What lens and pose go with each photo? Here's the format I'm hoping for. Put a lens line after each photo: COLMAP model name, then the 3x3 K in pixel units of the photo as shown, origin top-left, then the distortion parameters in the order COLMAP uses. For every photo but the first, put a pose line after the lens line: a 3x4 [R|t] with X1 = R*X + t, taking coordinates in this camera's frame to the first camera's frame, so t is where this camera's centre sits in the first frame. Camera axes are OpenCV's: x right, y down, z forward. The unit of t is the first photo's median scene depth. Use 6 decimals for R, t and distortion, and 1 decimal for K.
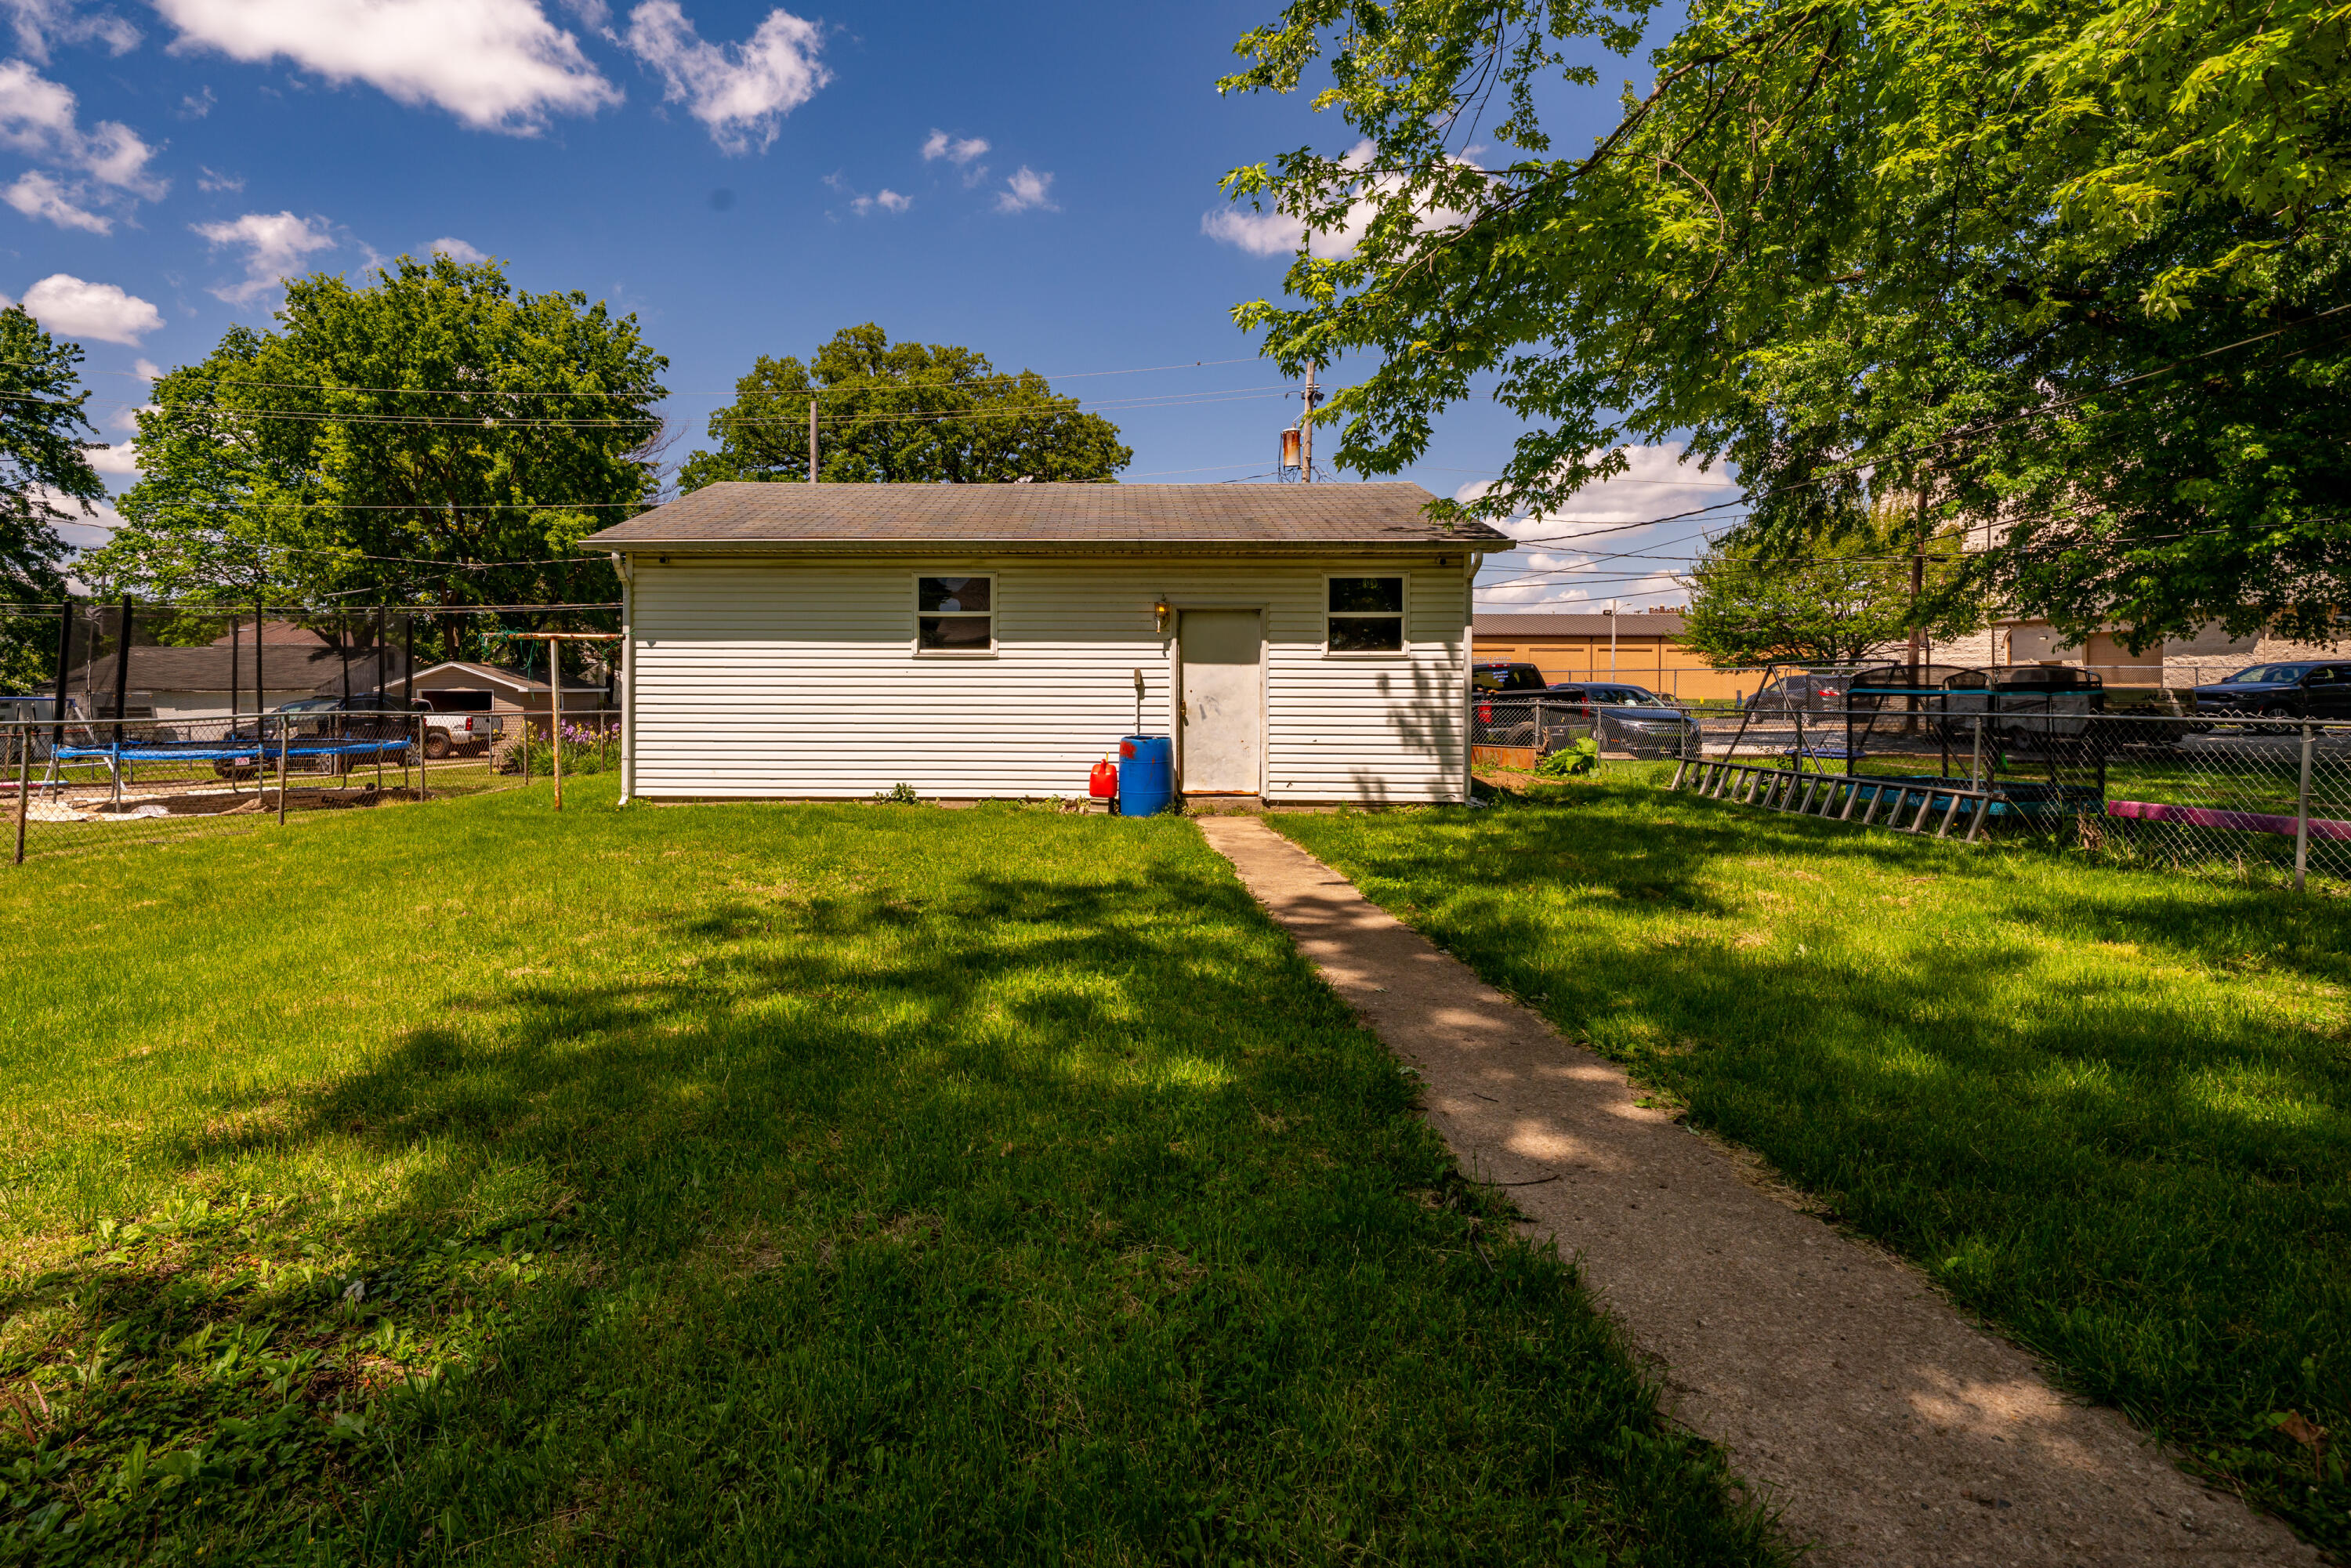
lens RADIAL K [[1112.6, 0, 1075.4], [0, 1112.6, 708.1], [0, 0, 1]] dist [-0.000033, 0.022650]
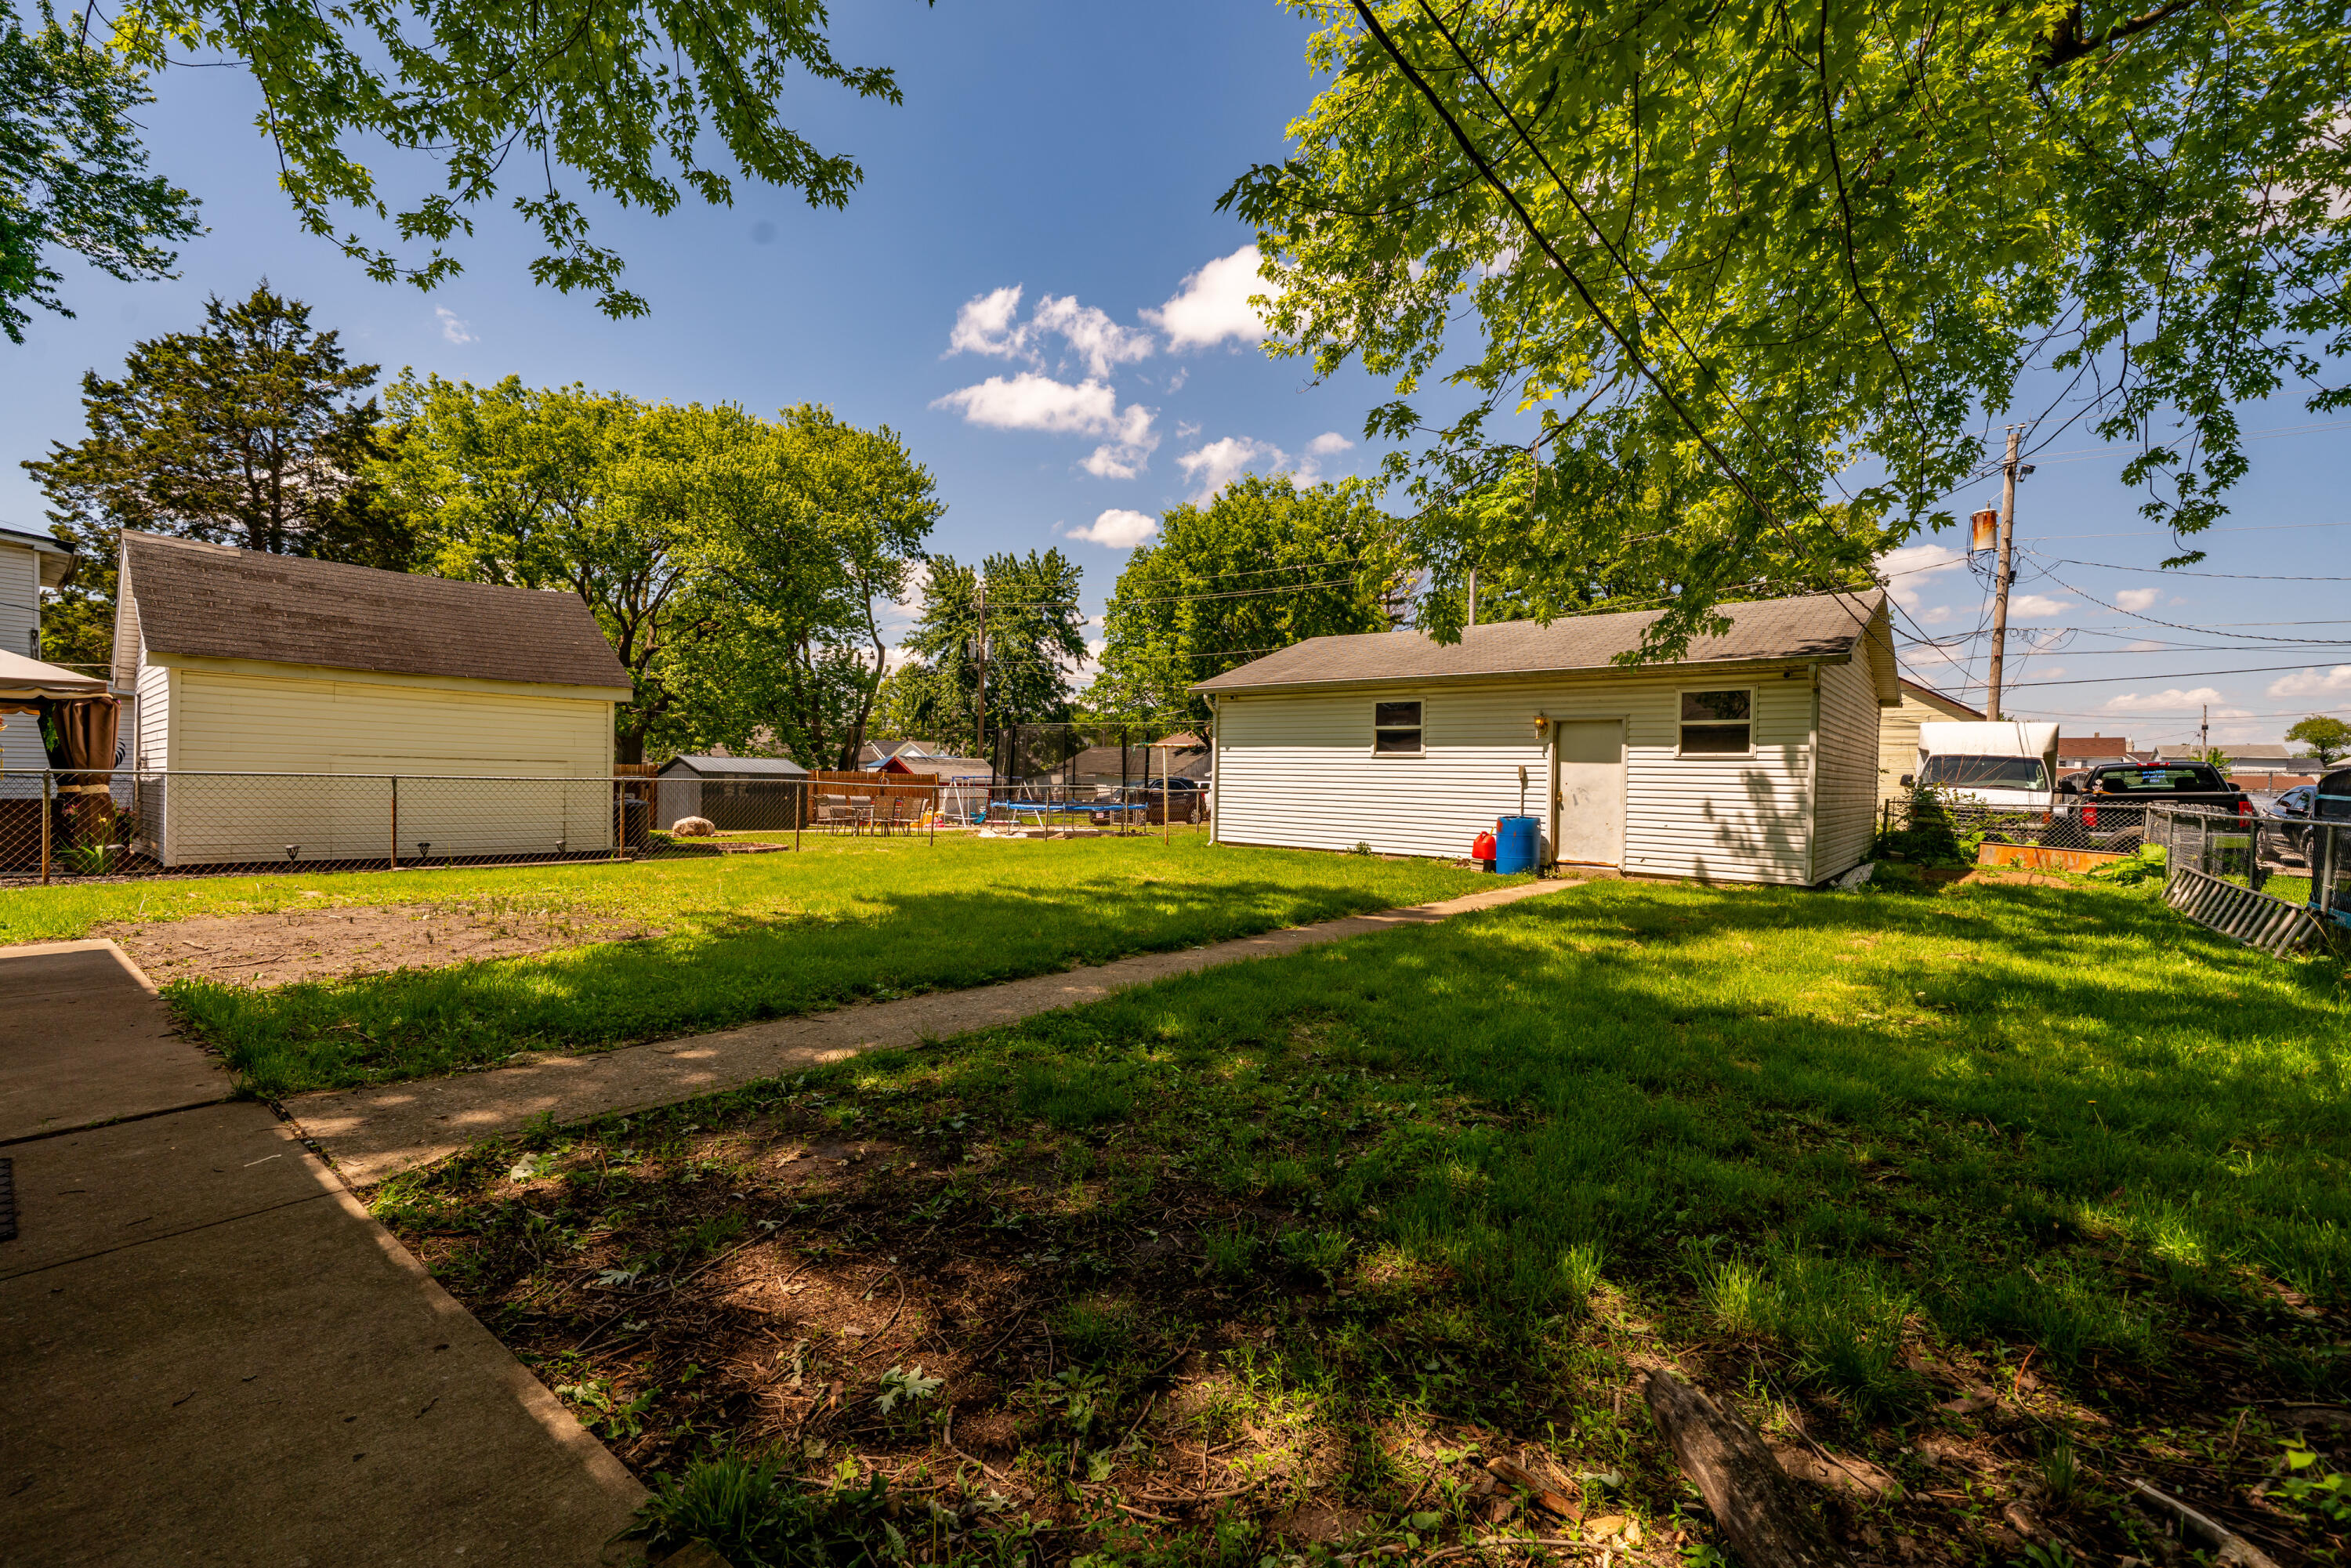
lens RADIAL K [[999.5, 0, 1167.3], [0, 999.5, 782.2], [0, 0, 1]] dist [-0.001031, -0.000055]
pose [[0.782472, 0.017497, -0.622440, 0.292968], [-0.026504, 0.999635, -0.005217, 0.000989], [0.622122, 0.020579, 0.782650, -0.129047]]
